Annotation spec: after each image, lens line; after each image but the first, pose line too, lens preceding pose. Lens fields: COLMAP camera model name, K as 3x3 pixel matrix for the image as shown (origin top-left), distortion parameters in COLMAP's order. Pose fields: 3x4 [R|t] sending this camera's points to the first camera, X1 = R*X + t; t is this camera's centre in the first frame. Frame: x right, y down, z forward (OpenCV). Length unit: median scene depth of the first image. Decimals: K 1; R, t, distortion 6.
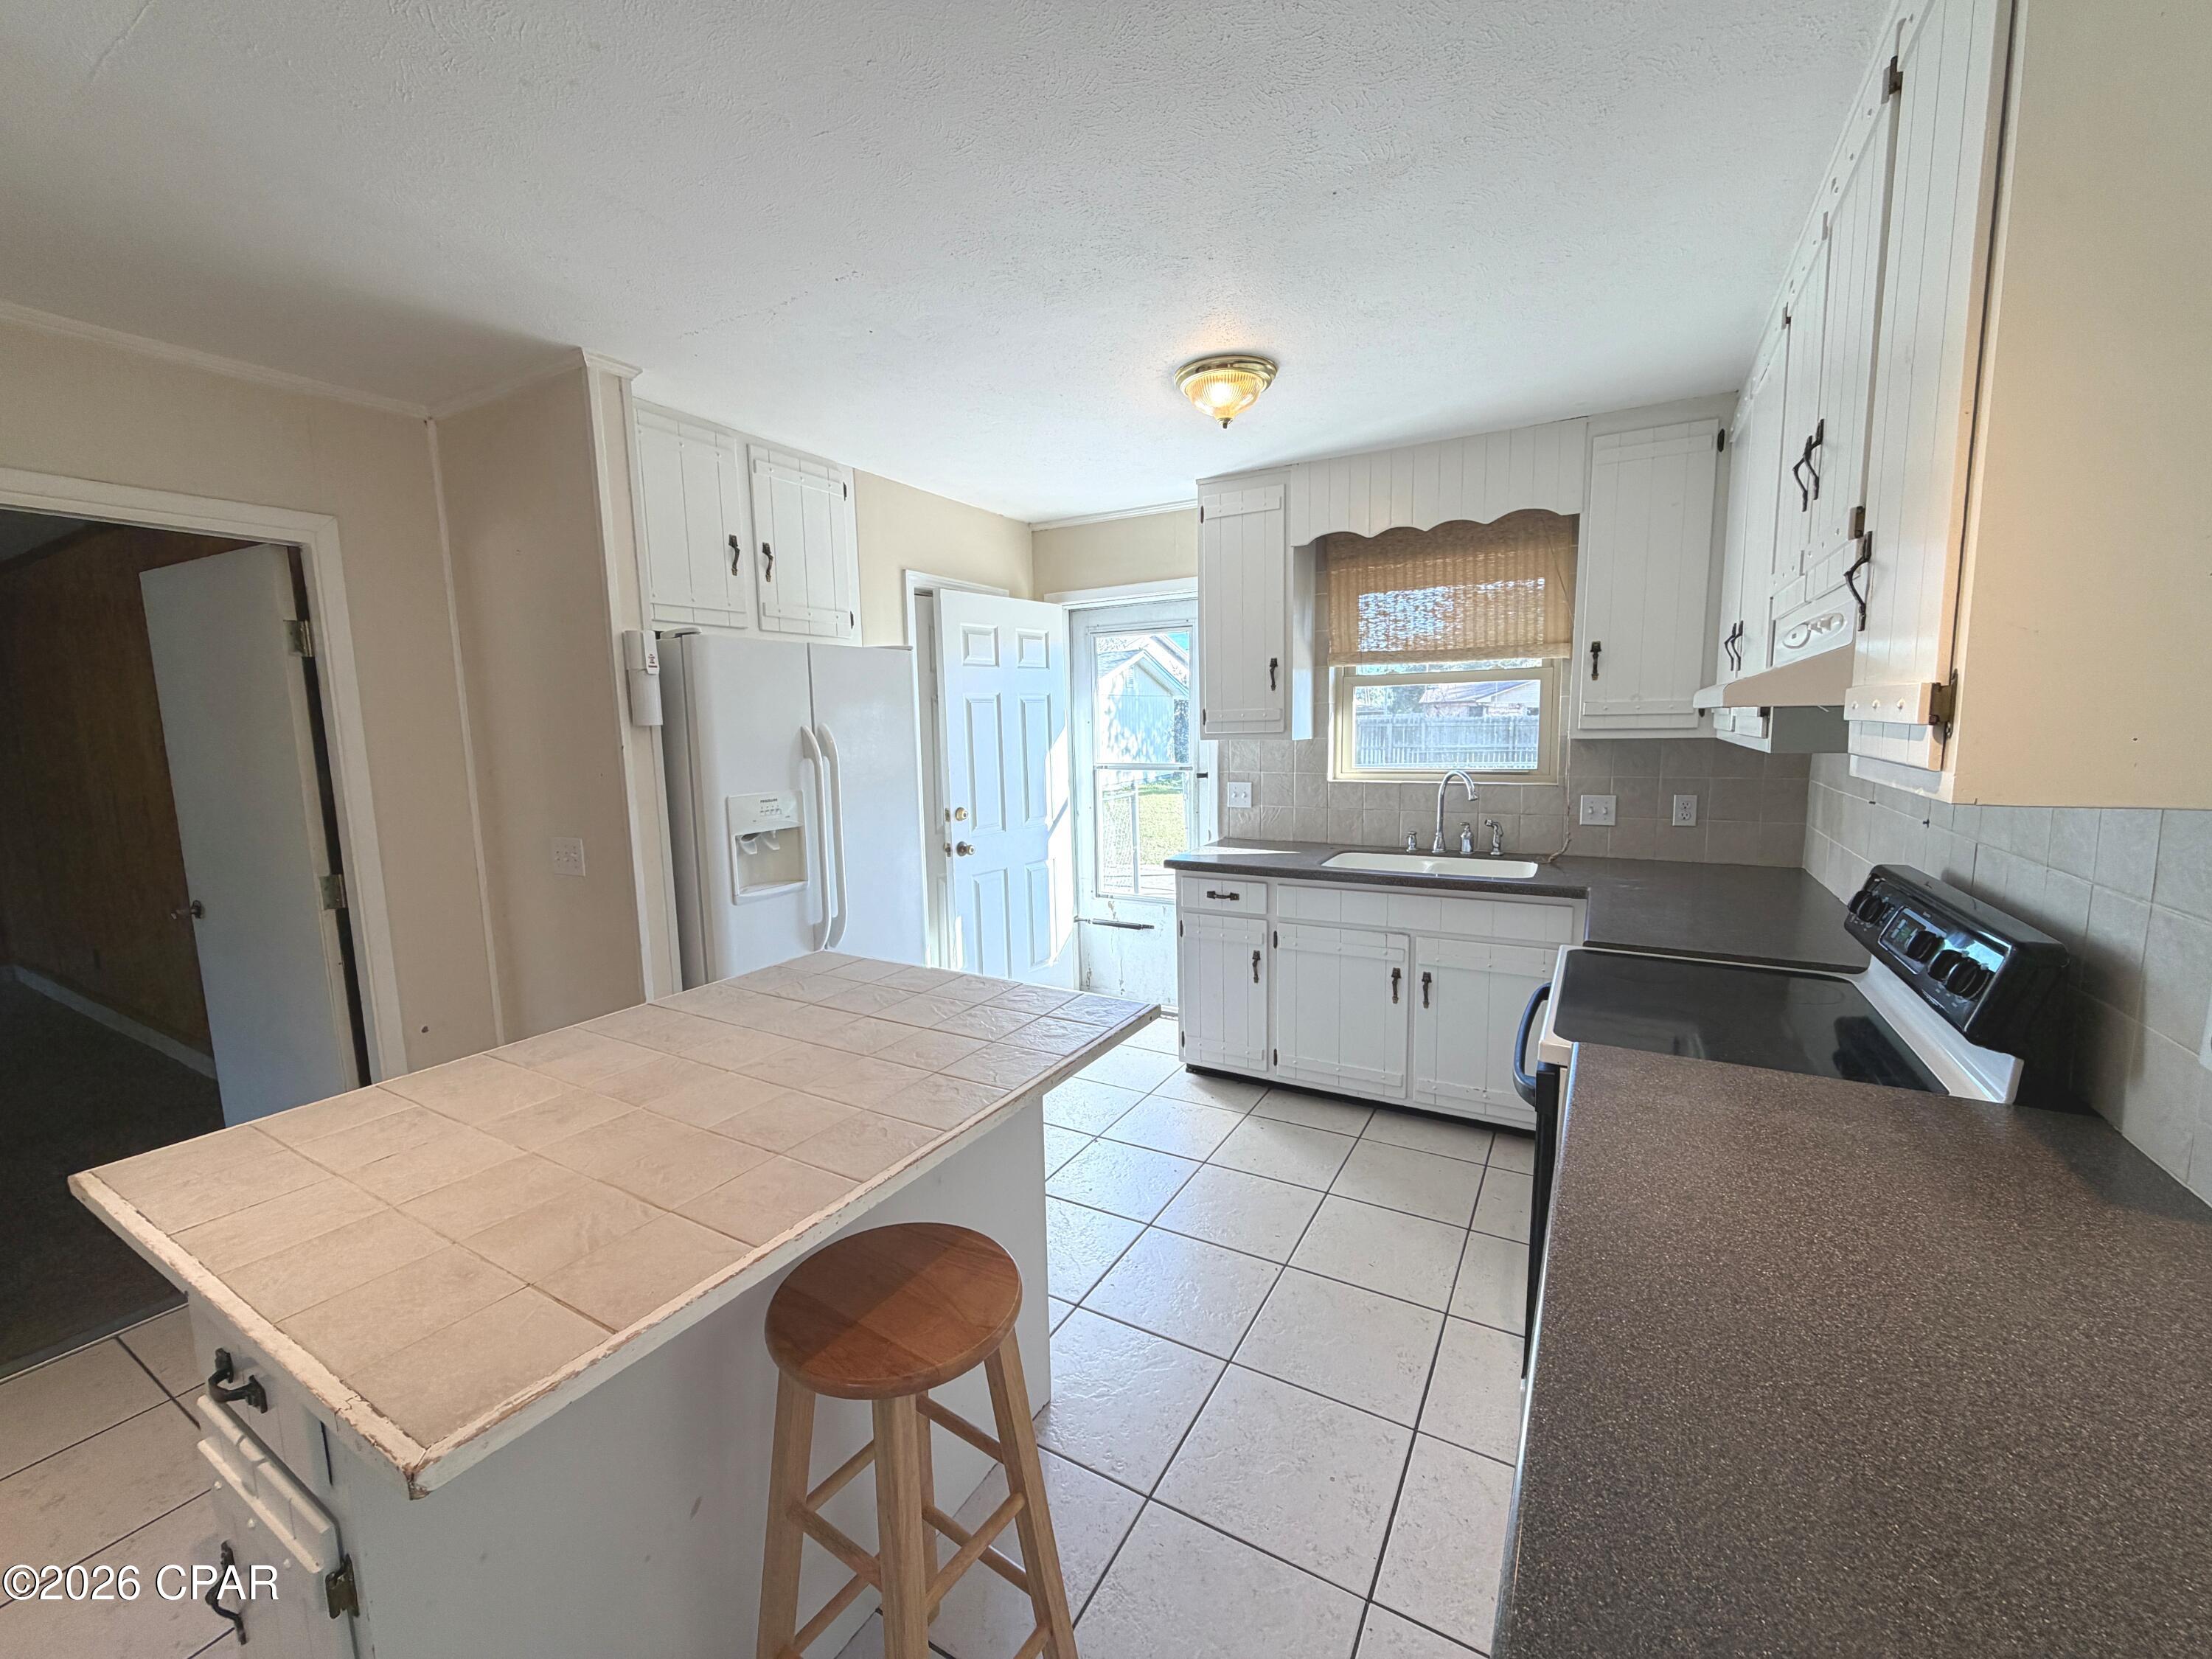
lens RADIAL K [[886.0, 0, 1097.2], [0, 886.0, 829.2], [0, 0, 1]] dist [0.001510, -0.000820]
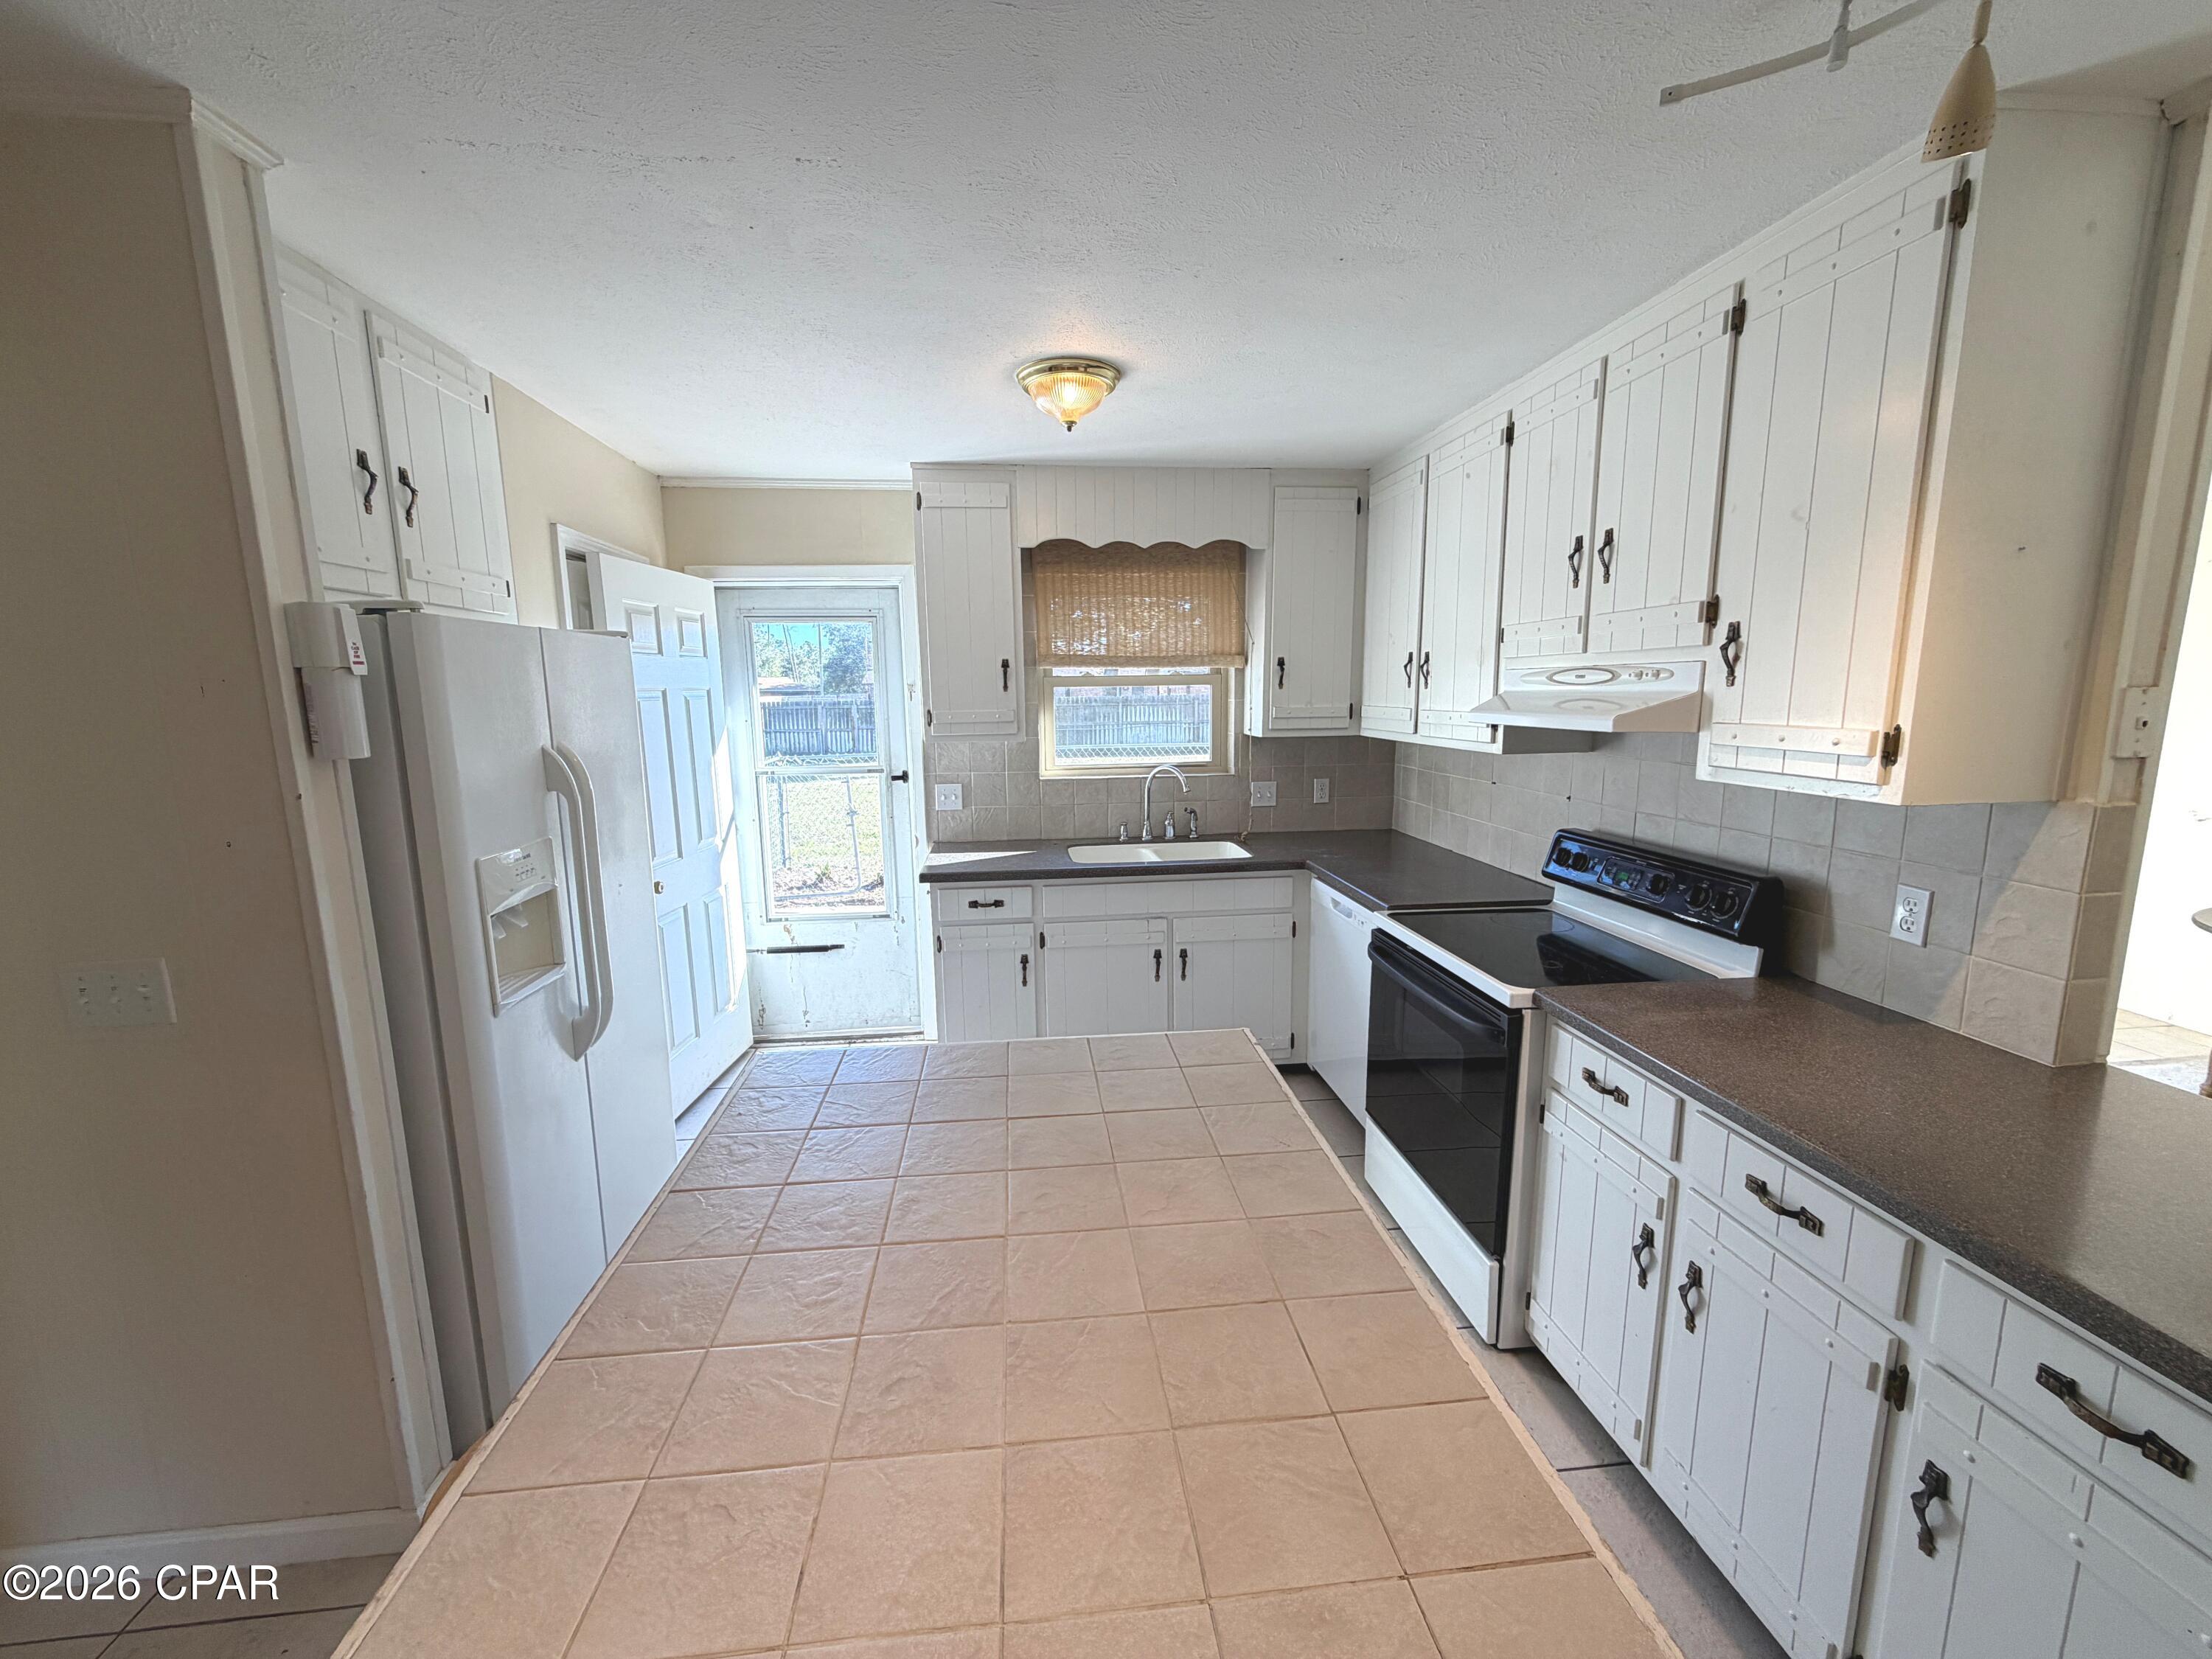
lens RADIAL K [[886.0, 0, 1102.4], [0, 886.0, 828.2], [0, 0, 1]] dist [0.001510, -0.000820]
pose [[0.807252, -0.082055, 0.584476, -0.322655], [0.068621, 0.996621, 0.045140, -0.043770], [-0.586205, 0.003668, 0.810155, 0.141824]]
